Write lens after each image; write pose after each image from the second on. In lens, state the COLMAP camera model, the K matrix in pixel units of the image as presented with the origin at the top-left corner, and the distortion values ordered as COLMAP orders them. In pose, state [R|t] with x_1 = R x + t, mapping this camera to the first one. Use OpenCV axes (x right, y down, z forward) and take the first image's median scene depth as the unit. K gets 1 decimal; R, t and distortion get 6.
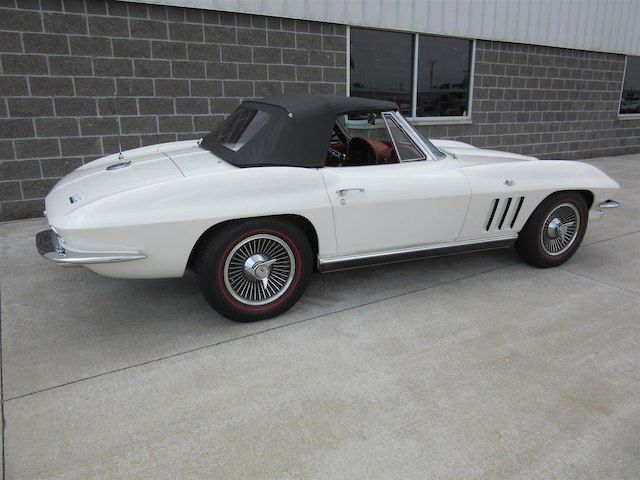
lens RADIAL K [[478.2, 0, 317.6], [0, 478.2, 239.7], [0, 0, 1]] dist [-0.030329, 0.022893]
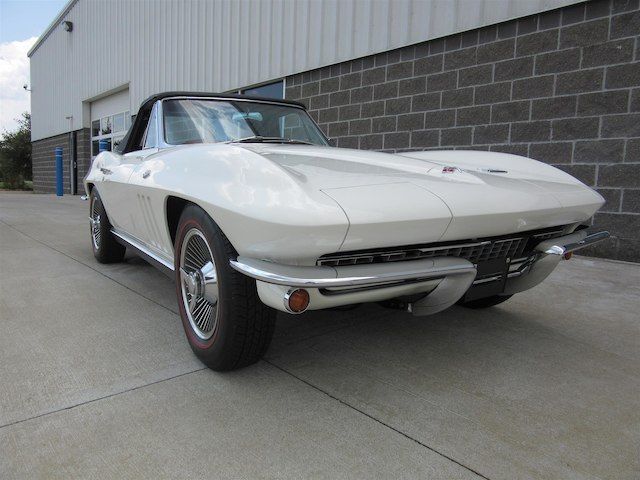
lens RADIAL K [[478.2, 0, 318.7], [0, 478.2, 241.9], [0, 0, 1]] dist [-0.030329, 0.022893]
pose [[0.143674, 0.122275, -0.982042, 0.749566], [-0.296528, 0.952062, 0.075159, -0.101080], [0.944155, 0.280404, 0.173044, 0.762894]]
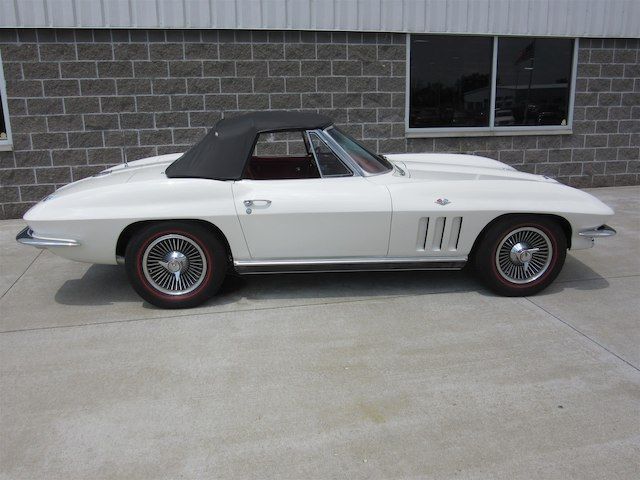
lens RADIAL K [[536.5, 0, 318.9], [0, 536.5, 241.3], [0, 0, 1]] dist [-0.063065, 0.042874]
pose [[0.942079, 0.069905, -0.328024, 0.353581], [-0.078683, 0.996808, -0.013546, -0.002950], [0.326030, 0.038572, 0.944572, -0.073413]]
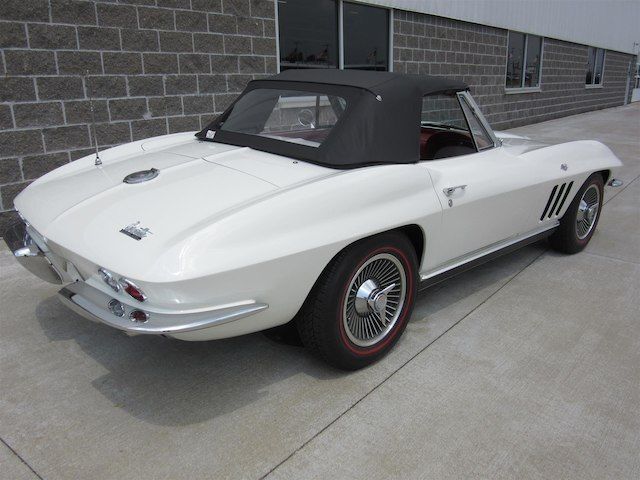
lens RADIAL K [[536.5, 0, 317.0], [0, 536.5, 240.7], [0, 0, 1]] dist [-0.063065, 0.042874]
pose [[0.946202, -0.101383, 0.307283, -0.254577], [0.096250, 0.994847, 0.031856, -0.037479], [-0.308930, -0.000566, 0.951085, 0.113671]]
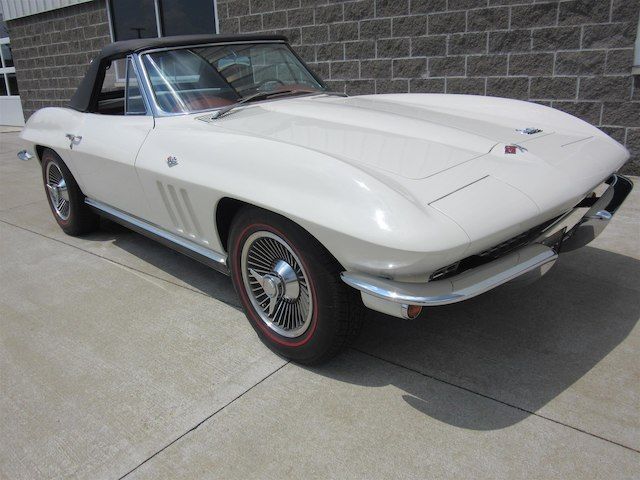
lens RADIAL K [[536.5, 0, 319.3], [0, 536.5, 240.9], [0, 0, 1]] dist [-0.063065, 0.042874]
pose [[0.314857, 0.283755, -0.905731, 0.752867], [-0.217912, 0.950386, 0.221993, -0.145694], [0.923785, 0.127473, 0.361069, 0.627495]]
